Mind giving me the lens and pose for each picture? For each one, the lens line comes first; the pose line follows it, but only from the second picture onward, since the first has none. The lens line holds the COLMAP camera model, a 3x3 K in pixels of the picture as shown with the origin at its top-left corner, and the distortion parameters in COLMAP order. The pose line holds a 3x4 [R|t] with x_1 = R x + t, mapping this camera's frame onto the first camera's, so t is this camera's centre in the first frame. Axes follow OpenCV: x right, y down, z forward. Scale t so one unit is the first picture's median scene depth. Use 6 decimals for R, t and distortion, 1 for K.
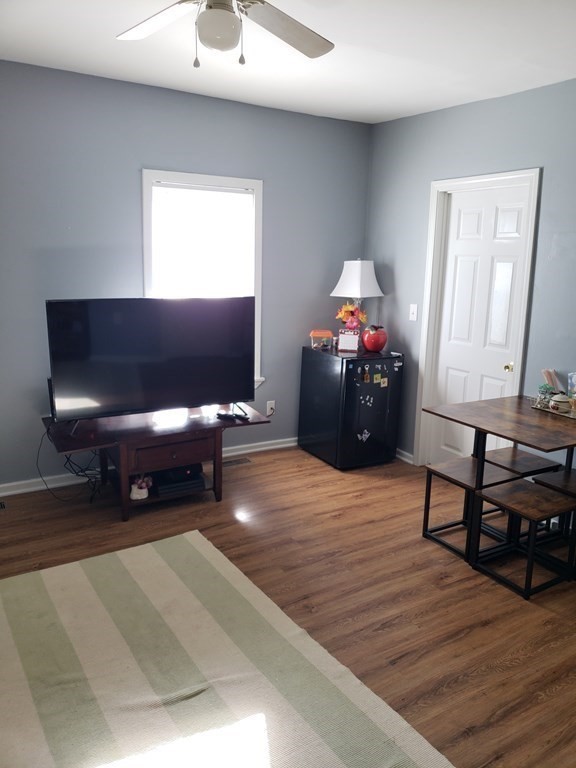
lens RADIAL K [[608.7, 0, 288.5], [0, 608.7, 383.3], [0, 0, 1]] dist [0.002160, 0.007882]
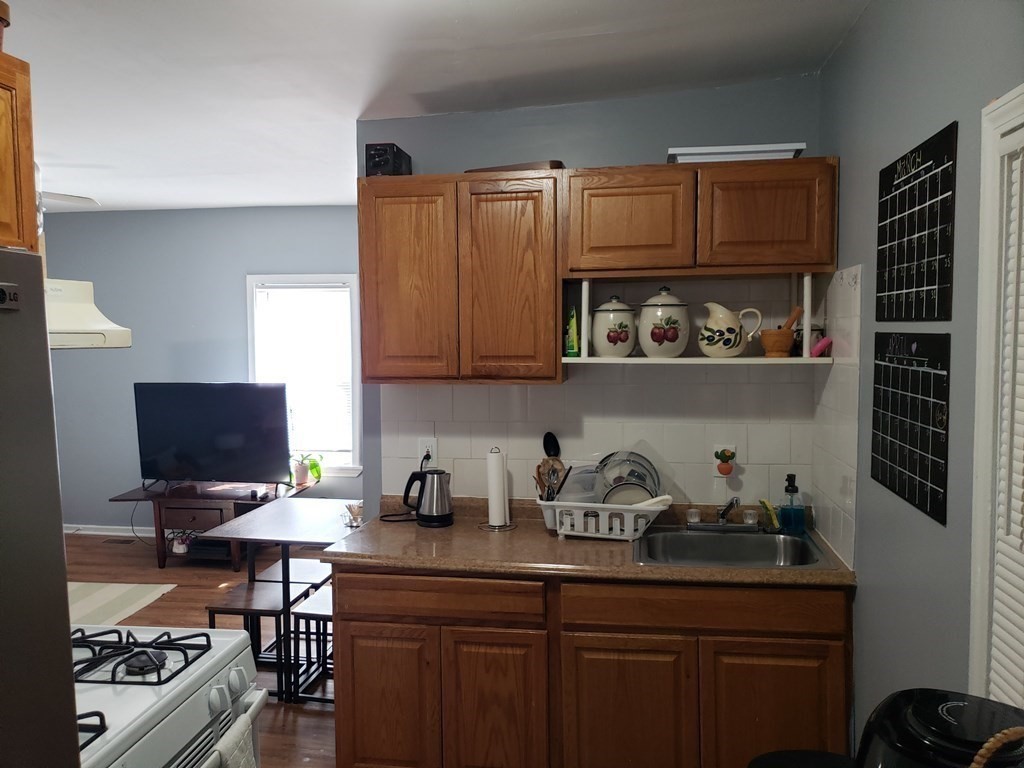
lens RADIAL K [[811.6, 0, 510.1], [0, 811.6, 384.5], [0, 0, 1]] dist [0.002160, 0.007882]
pose [[0.749219, 0.025511, -0.661831, 1.262929], [-0.120012, 0.987946, -0.097776, -0.053794], [0.651358, 0.152683, 0.743250, 0.207889]]
